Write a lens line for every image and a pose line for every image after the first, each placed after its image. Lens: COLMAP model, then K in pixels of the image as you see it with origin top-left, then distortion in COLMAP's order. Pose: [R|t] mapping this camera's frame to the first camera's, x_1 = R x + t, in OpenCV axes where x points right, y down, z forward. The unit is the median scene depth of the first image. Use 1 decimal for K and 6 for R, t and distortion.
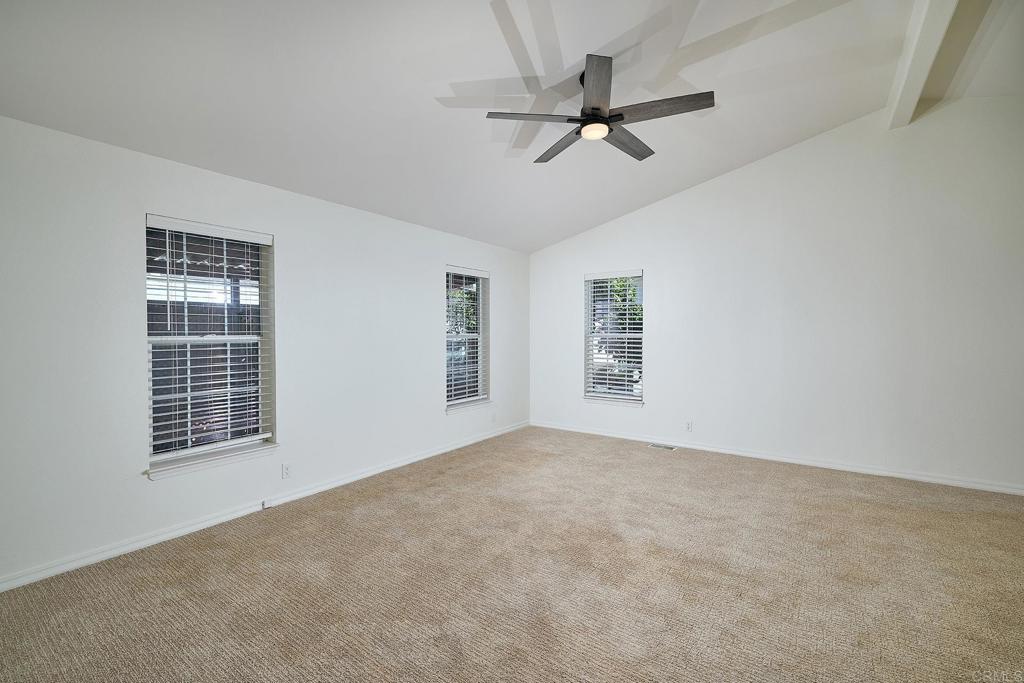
lens RADIAL K [[433.9, 0, 512.0], [0, 433.9, 341.5], [0, 0, 1]] dist [0.000721, 0.000069]
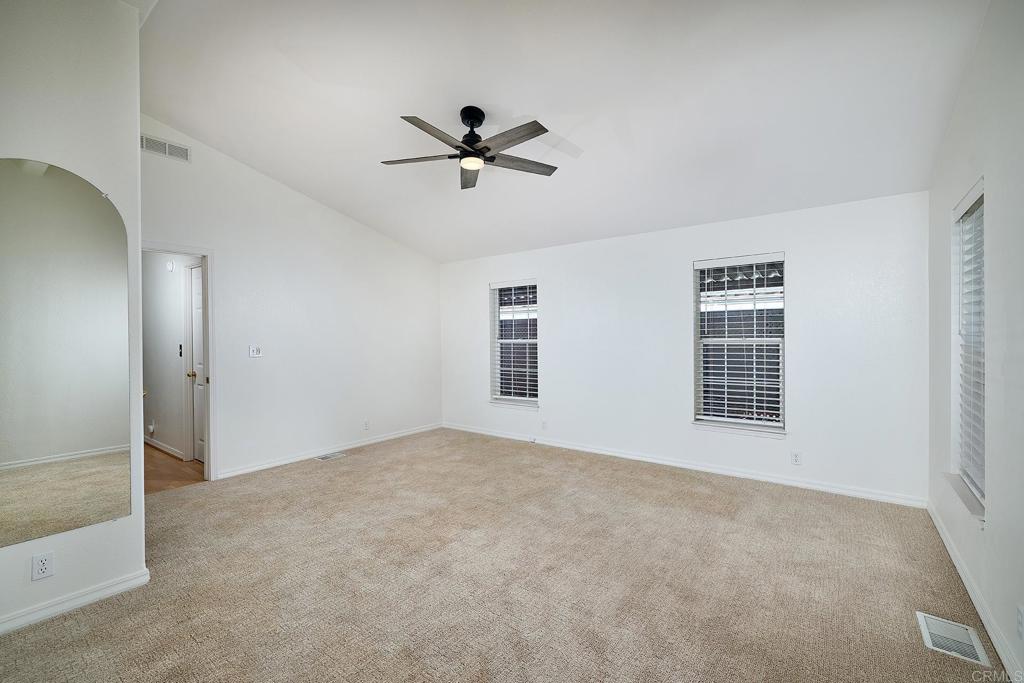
lens RADIAL K [[433.9, 0, 512.0], [0, 433.9, 341.5], [0, 0, 1]] dist [0.000721, 0.000069]
pose [[-0.008513, 0.012819, -0.999882, 1.042815], [-0.016876, 0.999774, 0.012962, -0.023036], [0.999821, 0.016984, -0.008294, 0.873660]]
